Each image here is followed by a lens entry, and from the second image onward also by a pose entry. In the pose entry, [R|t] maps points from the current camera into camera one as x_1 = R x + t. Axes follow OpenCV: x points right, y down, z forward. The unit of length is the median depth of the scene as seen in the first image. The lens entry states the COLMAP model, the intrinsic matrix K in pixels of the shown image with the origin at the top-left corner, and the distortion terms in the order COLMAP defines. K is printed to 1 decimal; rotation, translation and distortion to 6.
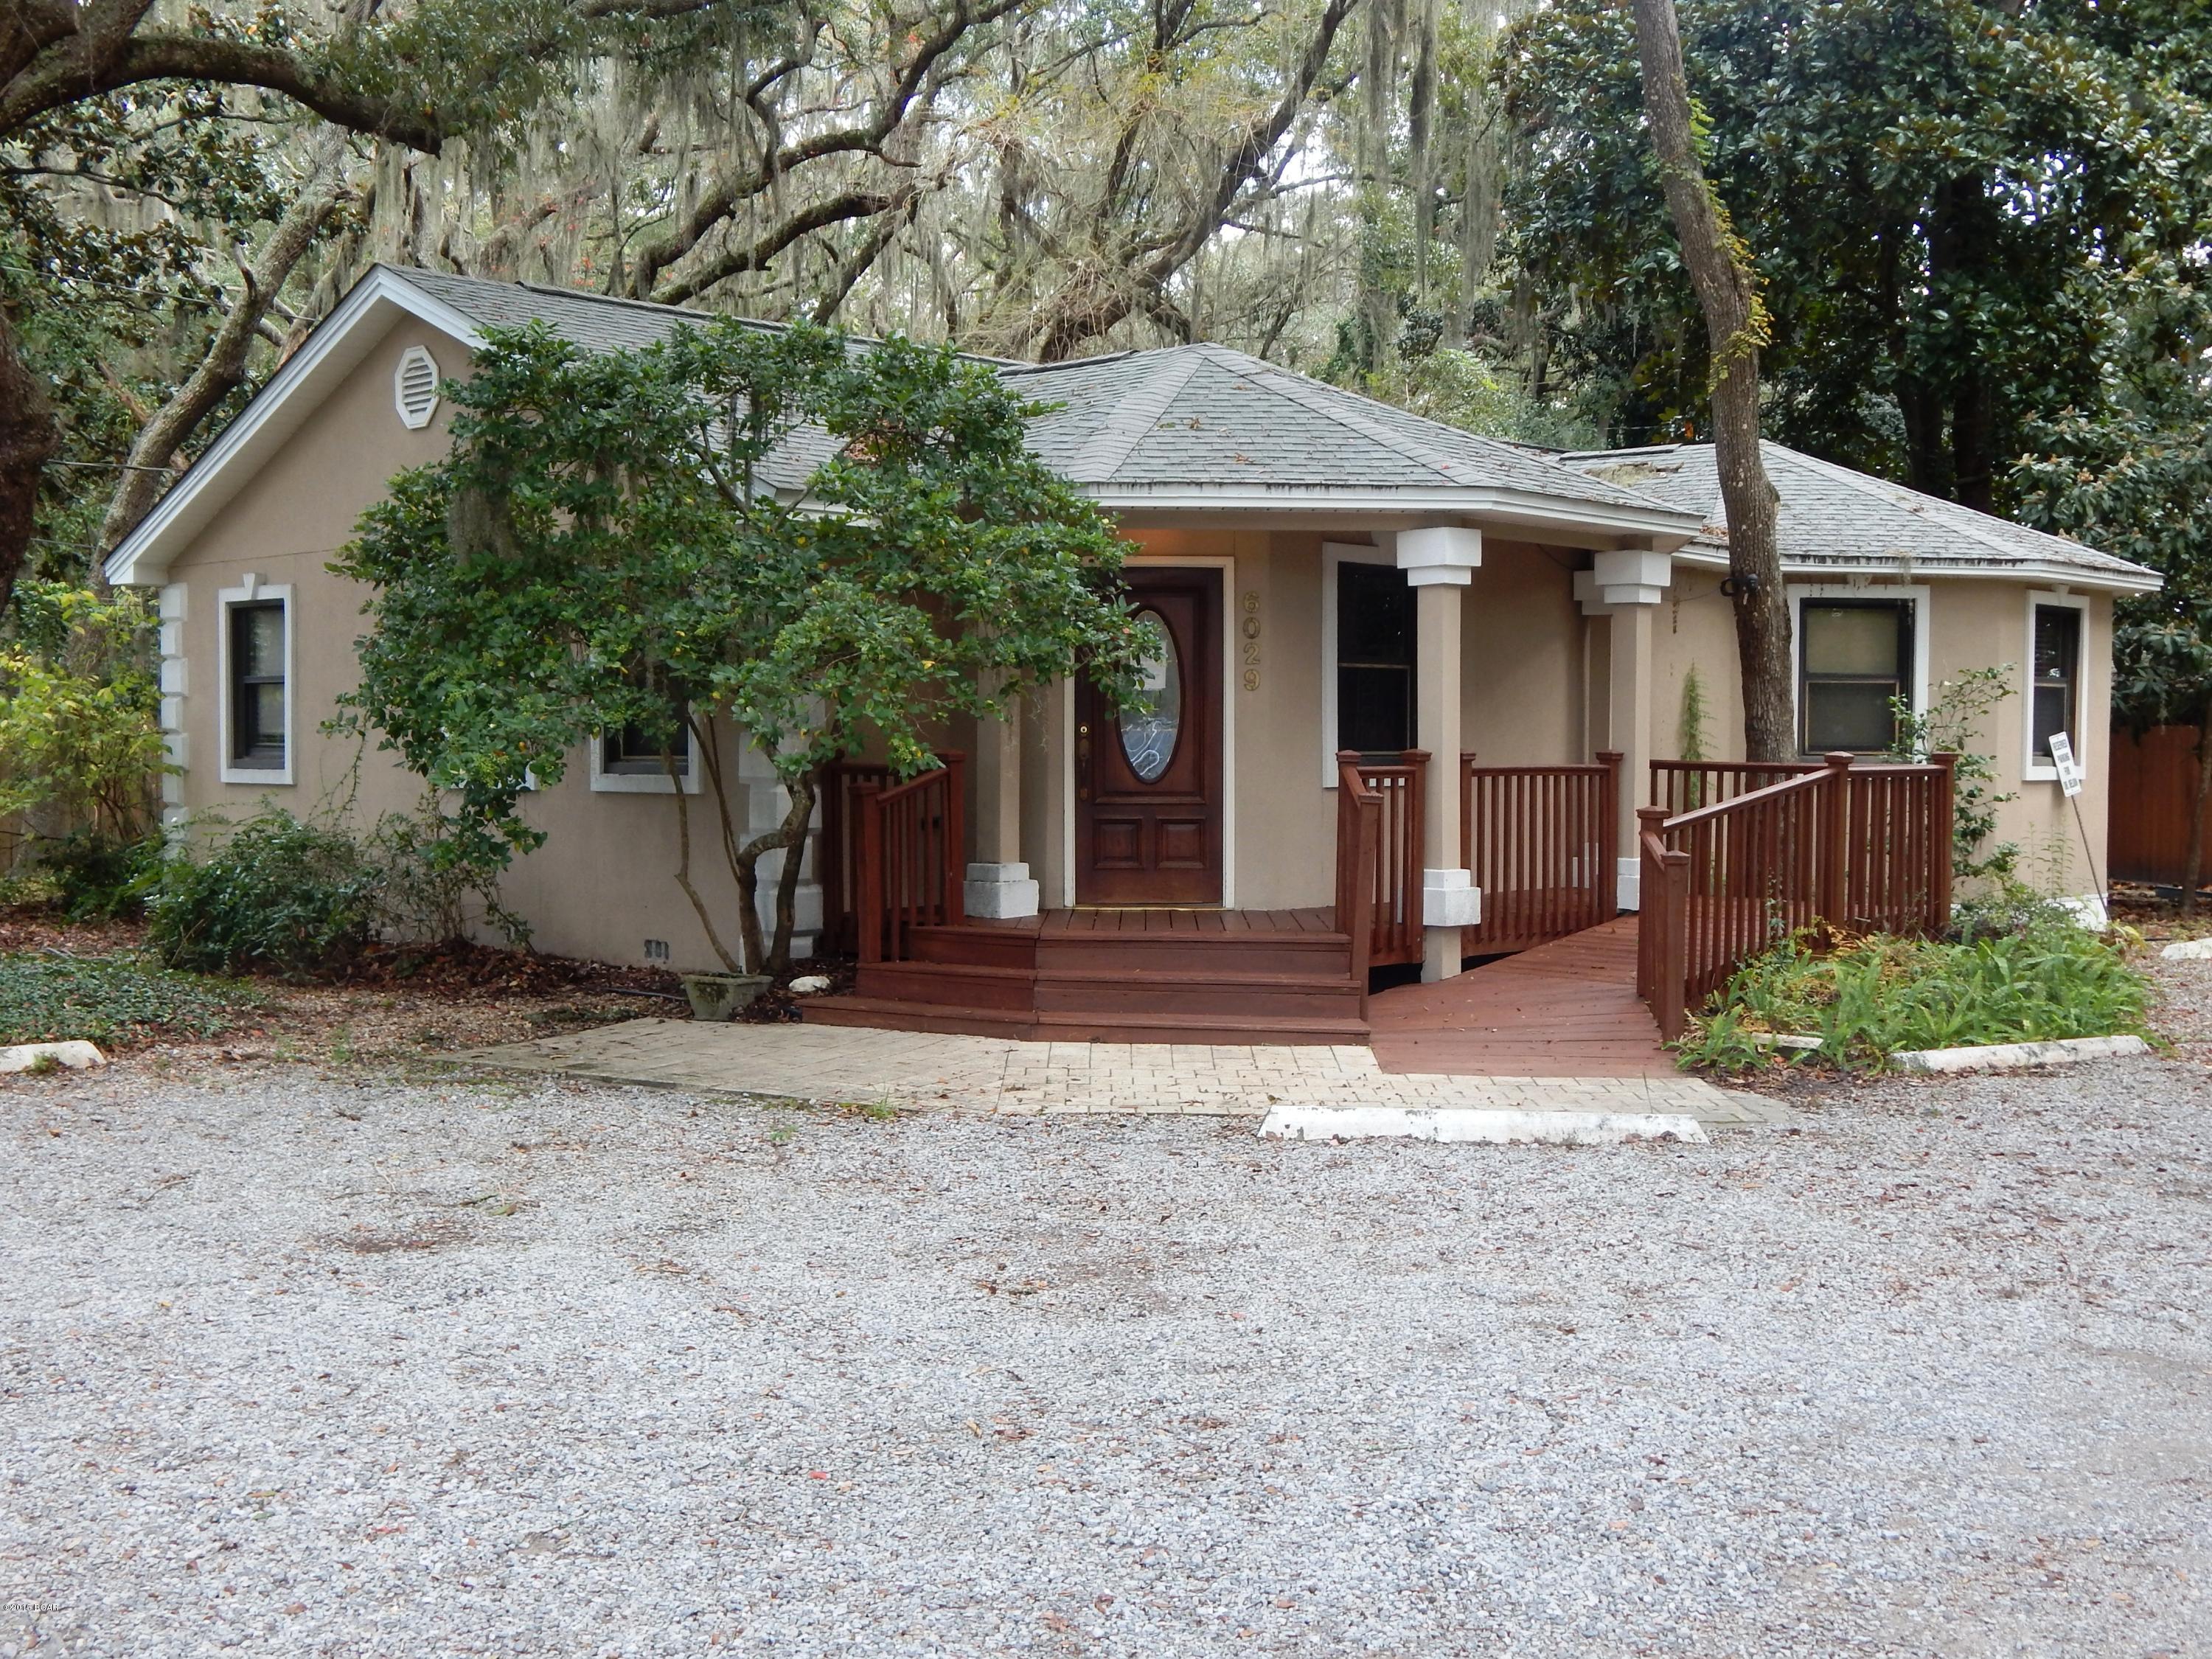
lens RADIAL K [[2449.4, 0, 1105.4], [0, 2449.4, 814.8], [0, 0, 1]] dist [-0.002939, -0.009689]
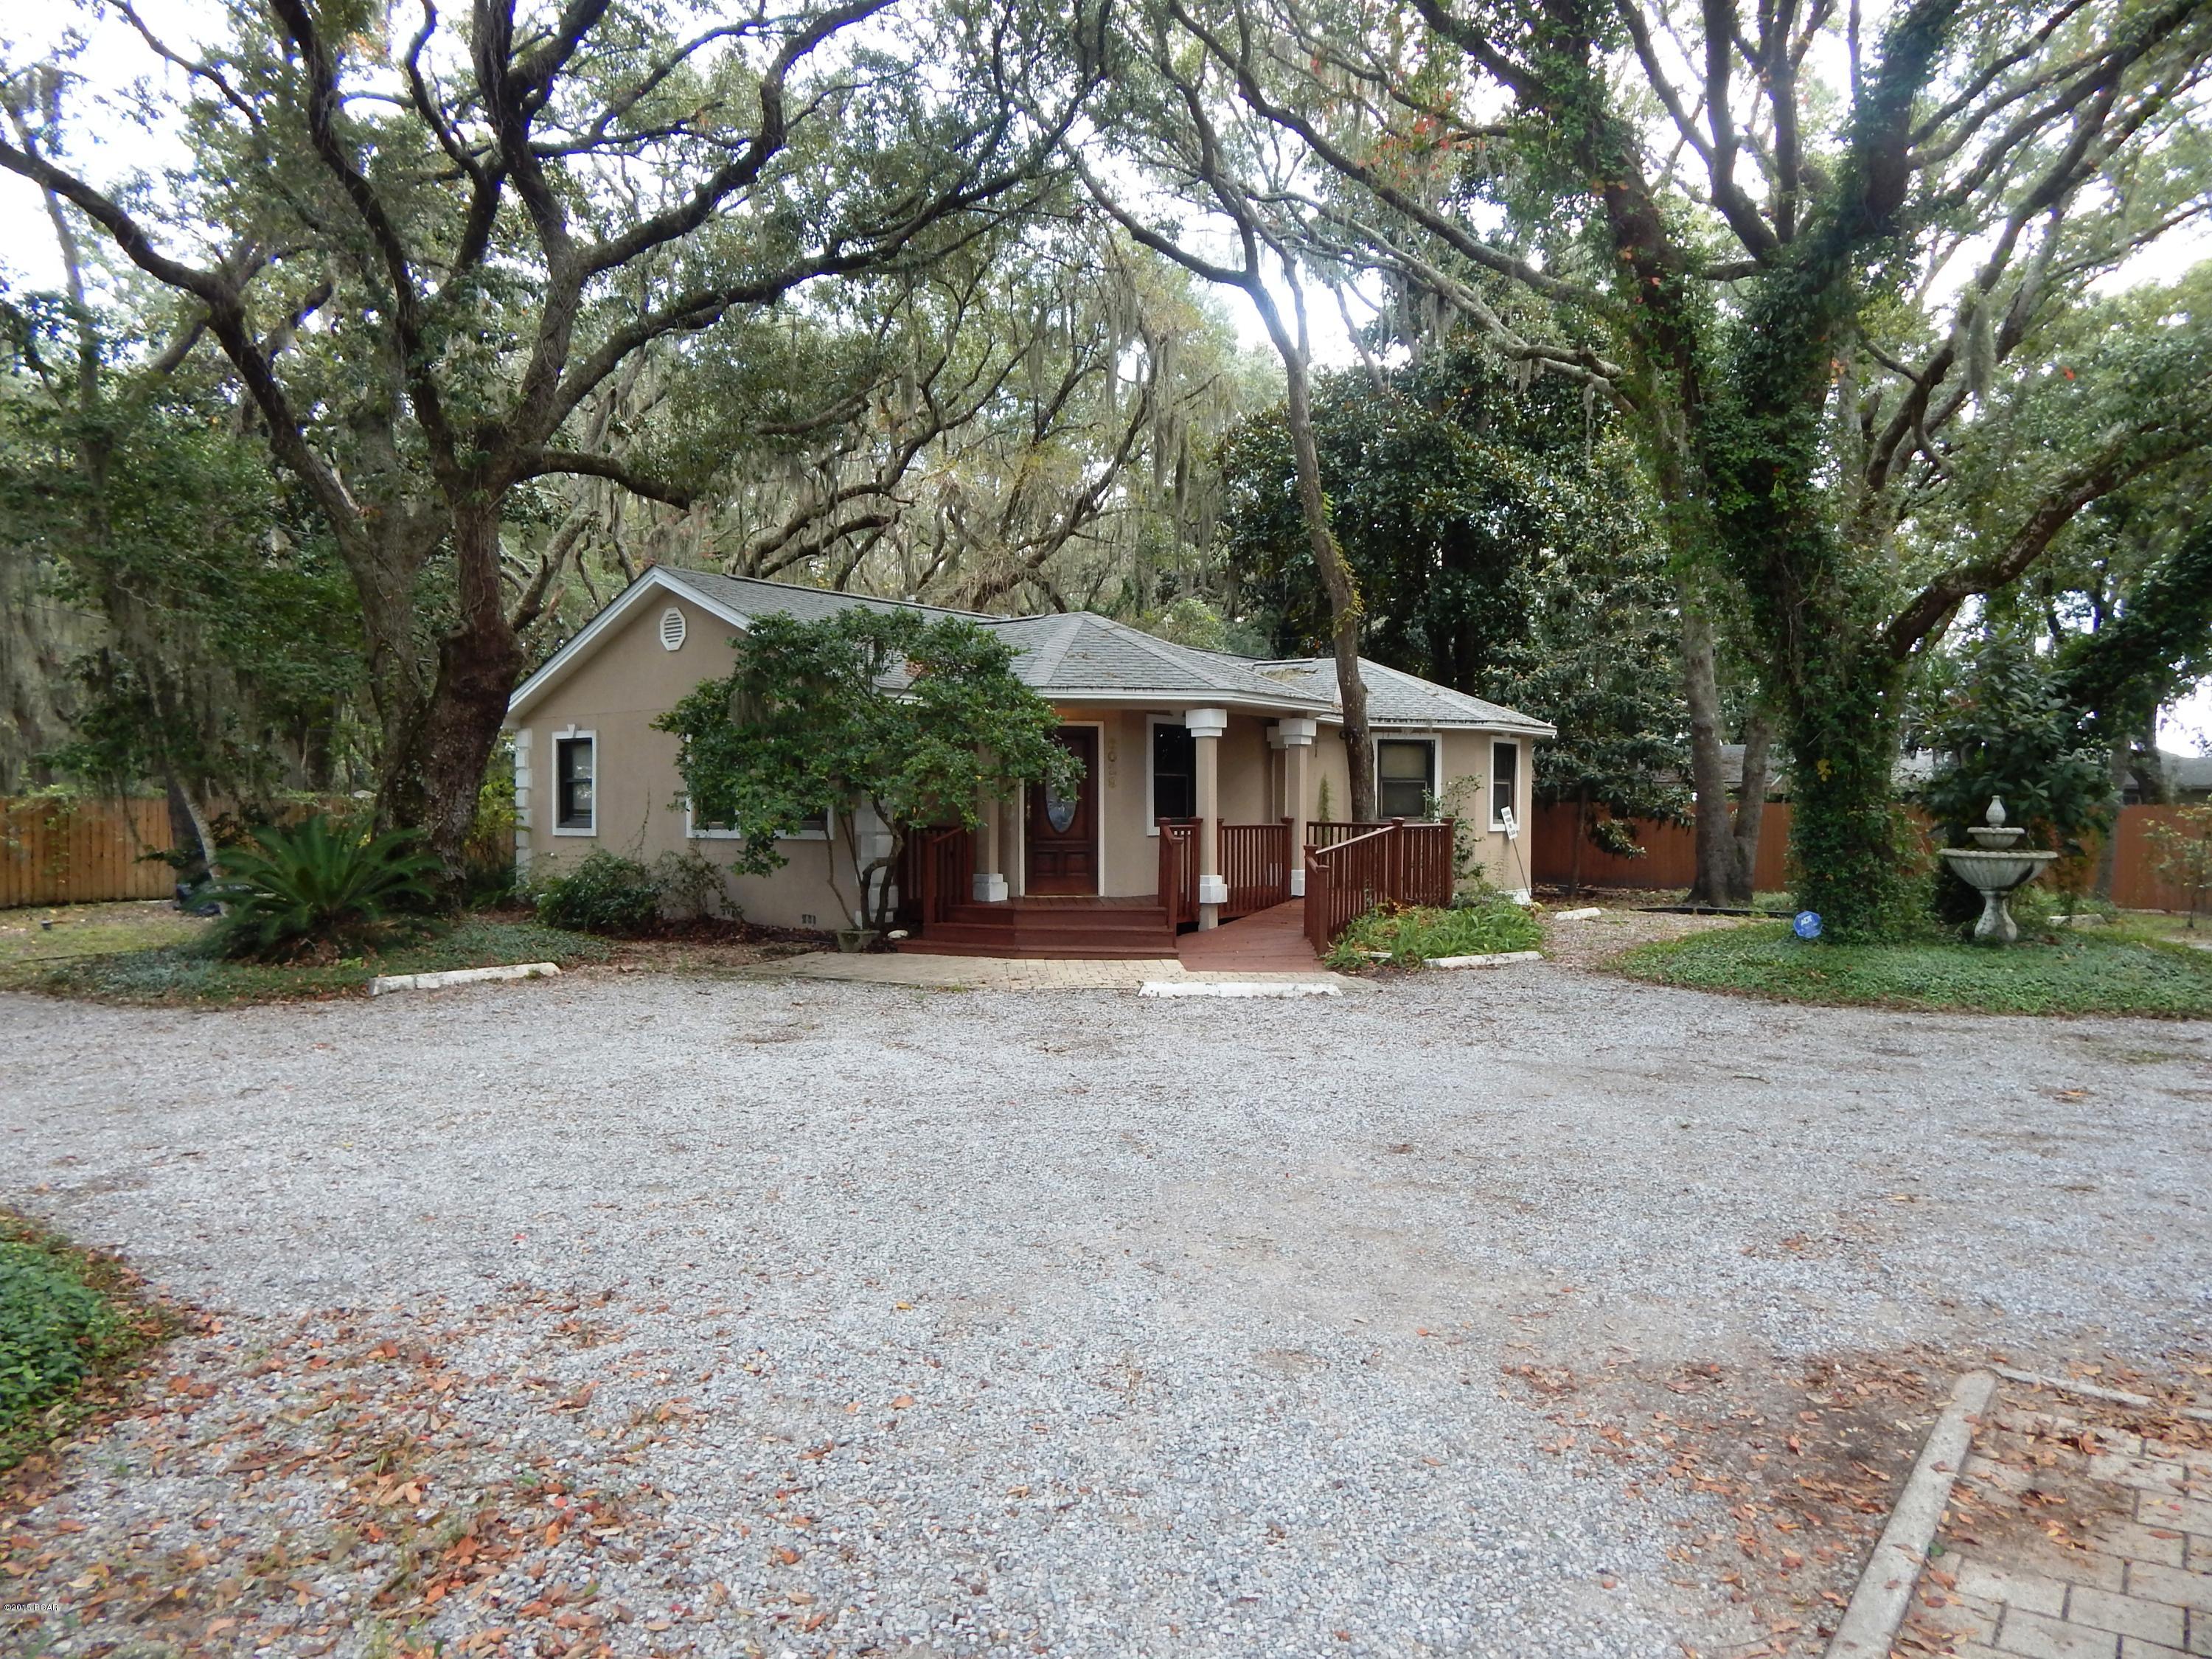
lens RADIAL K [[1448.2, 0, 1106.0], [0, 1448.2, 829.5], [0, 0, 1]] dist [0.003132, -0.000817]
pose [[0.995658, -0.002898, 0.093038, -0.052216], [0.004451, 0.999854, -0.016490, 0.002981], [-0.092976, 0.016833, 0.995526, -0.169762]]
